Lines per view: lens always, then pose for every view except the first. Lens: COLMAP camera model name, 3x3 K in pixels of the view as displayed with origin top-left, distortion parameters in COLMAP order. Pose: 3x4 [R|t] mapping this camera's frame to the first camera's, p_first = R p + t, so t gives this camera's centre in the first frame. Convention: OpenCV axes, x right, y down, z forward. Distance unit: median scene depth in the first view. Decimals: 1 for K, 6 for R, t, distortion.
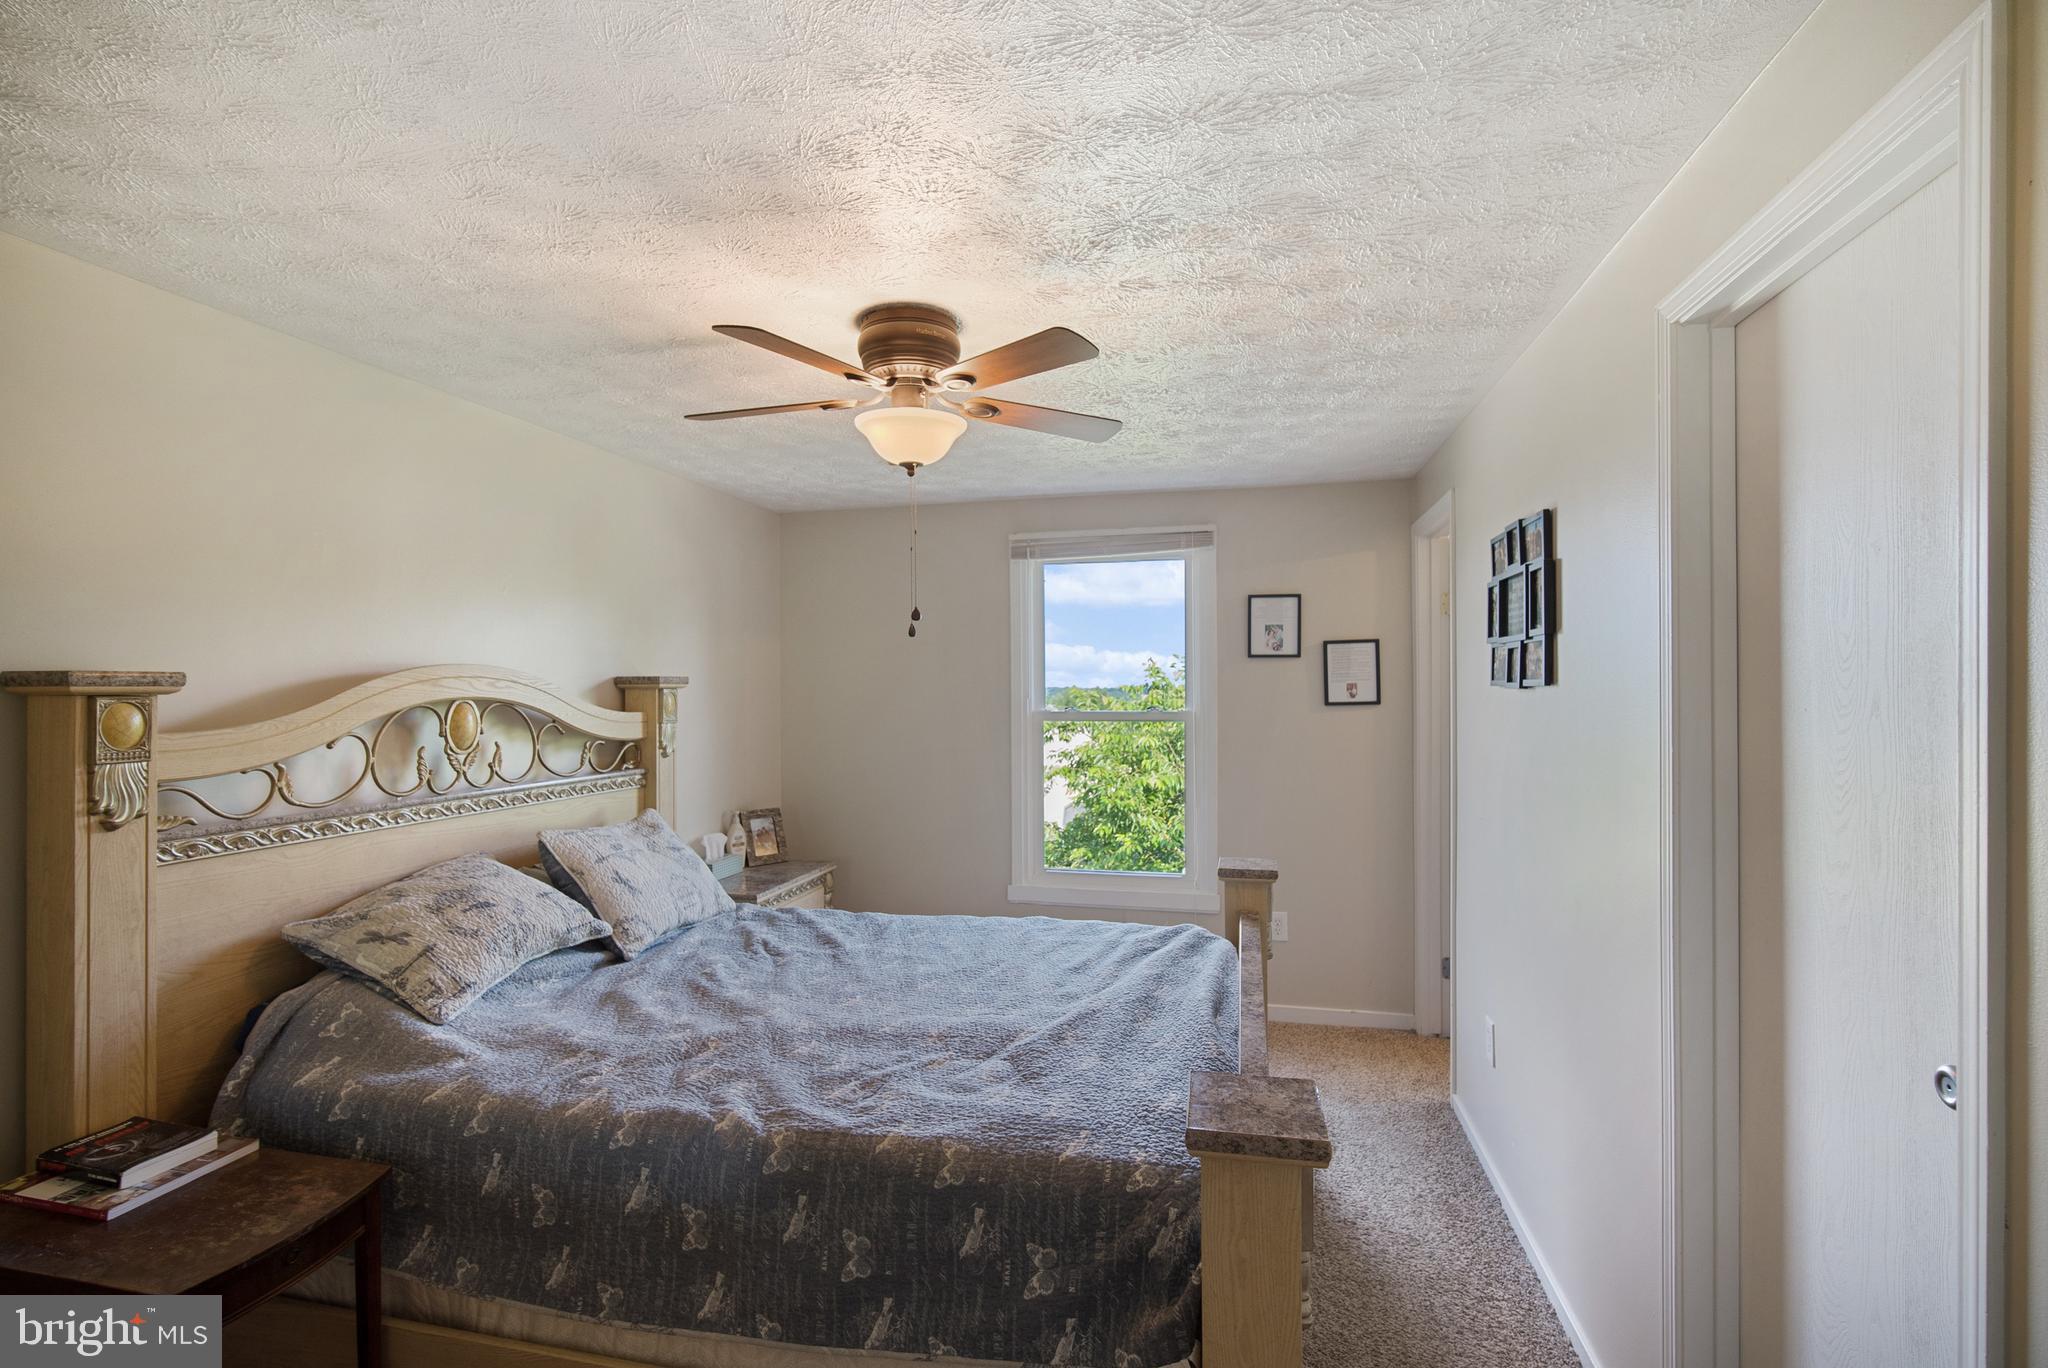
lens RADIAL K [[922.9, 0, 1031.6], [0, 922.9, 605.6], [0, 0, 1]] dist [-0.013988, 0.004175]
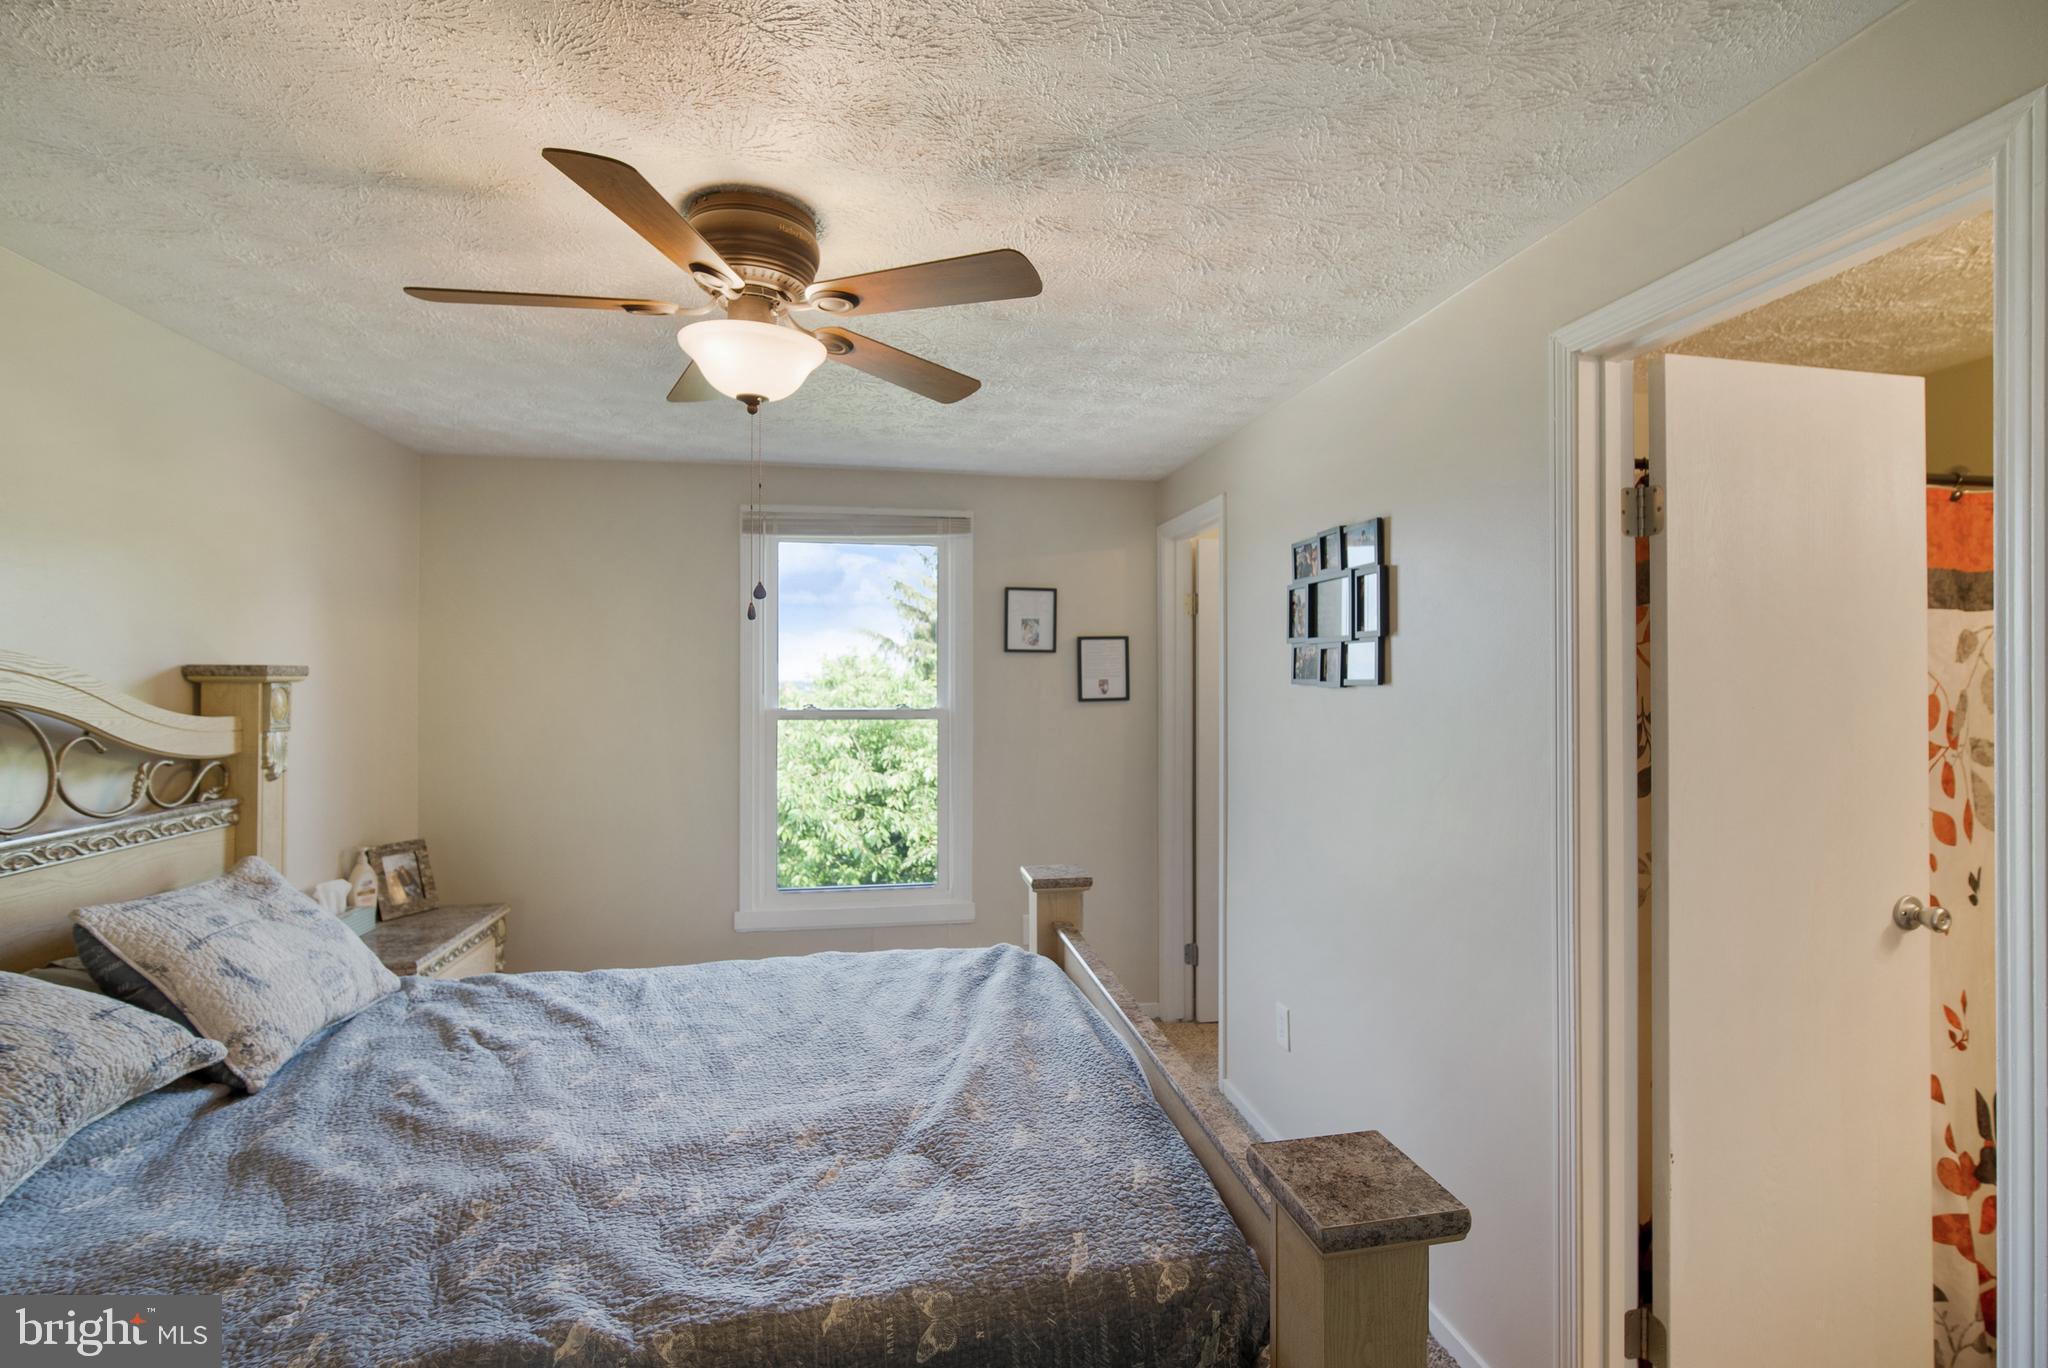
lens RADIAL K [[922.9, 0, 1031.6], [0, 922.9, 605.6], [0, 0, 1]] dist [-0.013988, 0.004175]
pose [[0.915557, 0.037196, 0.400465, -0.208865], [-0.040696, 0.999172, 0.000234, 0.010984], [-0.400124, -0.016512, 0.916312, 0.180367]]
